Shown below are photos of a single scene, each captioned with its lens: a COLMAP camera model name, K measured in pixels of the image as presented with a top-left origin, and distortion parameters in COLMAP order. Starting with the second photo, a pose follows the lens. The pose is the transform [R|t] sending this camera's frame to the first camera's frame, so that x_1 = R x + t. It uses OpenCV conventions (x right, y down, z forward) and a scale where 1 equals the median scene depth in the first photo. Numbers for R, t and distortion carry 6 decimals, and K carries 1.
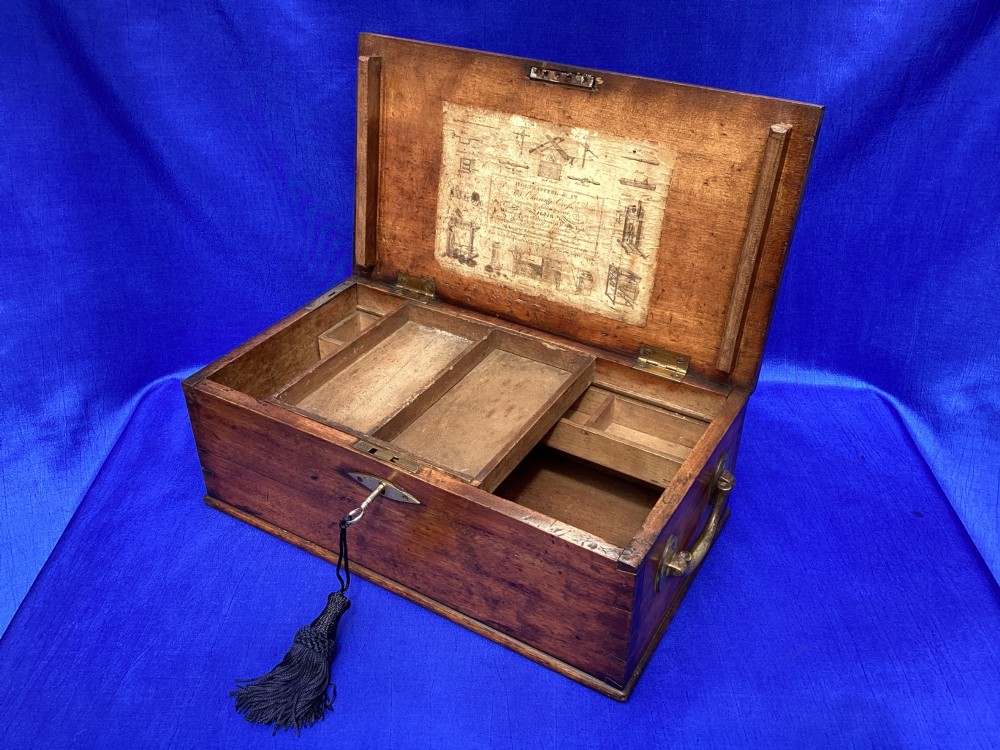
lens RADIAL K [[910.6, 0, 494.9], [0, 910.6, 373.9], [0, 0, 1]] dist [0.177387, -0.411168]
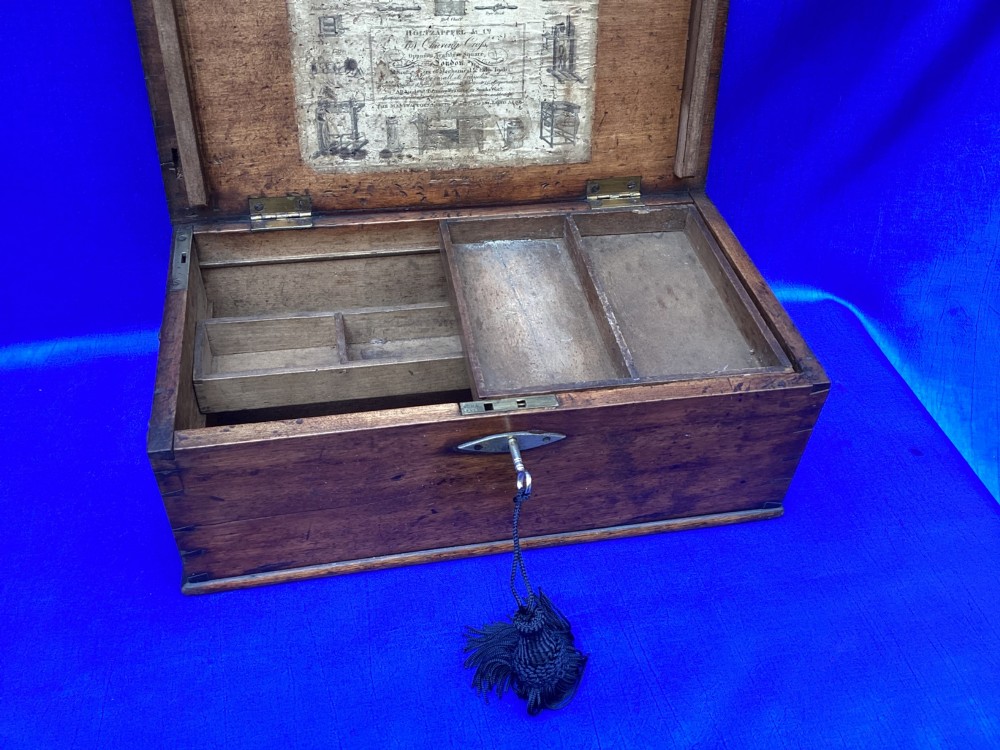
lens RADIAL K [[904.1, 0, 492.2], [0, 904.1, 376.3], [0, 0, 1]] dist [0.173308, -0.403290]
pose [[0.743593, -0.424779, 0.516365, -0.471163], [0.331702, 0.904893, 0.266726, -0.132963], [-0.580554, -0.027056, 0.813772, 0.322281]]
